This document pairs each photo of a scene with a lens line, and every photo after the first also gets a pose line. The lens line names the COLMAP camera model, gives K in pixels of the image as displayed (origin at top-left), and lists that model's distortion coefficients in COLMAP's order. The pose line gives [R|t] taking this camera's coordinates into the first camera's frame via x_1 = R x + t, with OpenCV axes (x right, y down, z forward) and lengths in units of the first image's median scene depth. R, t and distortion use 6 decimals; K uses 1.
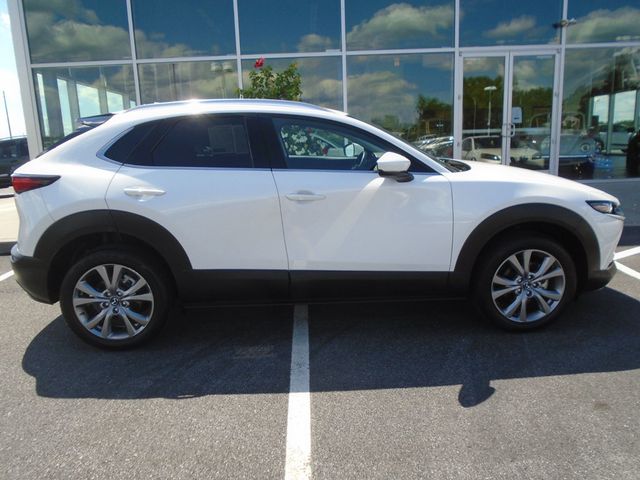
lens RADIAL K [[493.1, 0, 317.7], [0, 493.1, 239.5], [0, 0, 1]] dist [-0.019832, 0.012554]
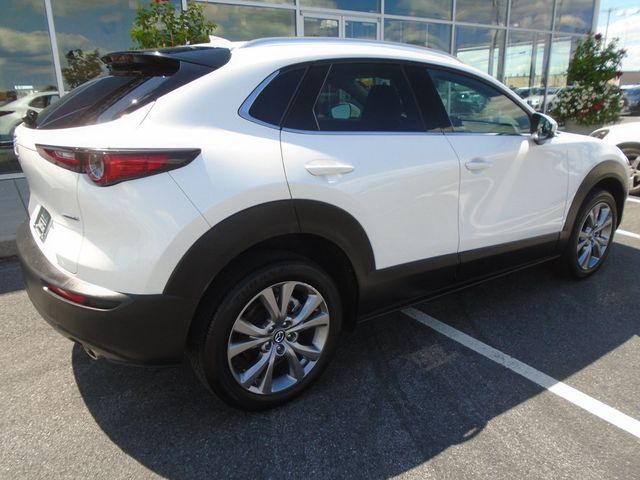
lens RADIAL K [[493.1, 0, 317.9], [0, 493.1, 241.1], [0, 0, 1]] dist [-0.019832, 0.012554]
pose [[0.842590, -0.130653, 0.522468, -0.668177], [0.093221, 0.990865, 0.097446, -0.059797], [-0.530427, -0.033402, 0.847073, 0.391007]]
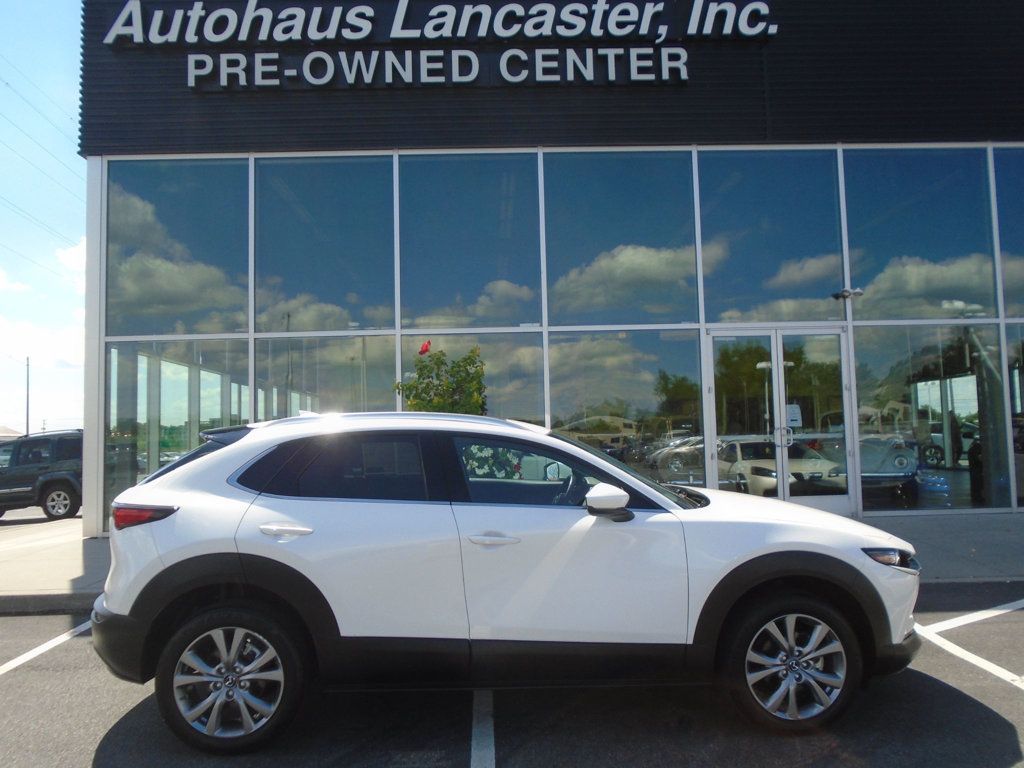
lens RADIAL K [[789.0, 0, 507.0], [0, 789.0, 379.9], [0, 0, 1]] dist [-0.019832, 0.012554]
pose [[0.999905, 0.013591, 0.002460, -0.010128], [-0.012438, 0.963517, -0.267357, 0.001839], [-0.006004, 0.267301, 0.963594, -0.234346]]
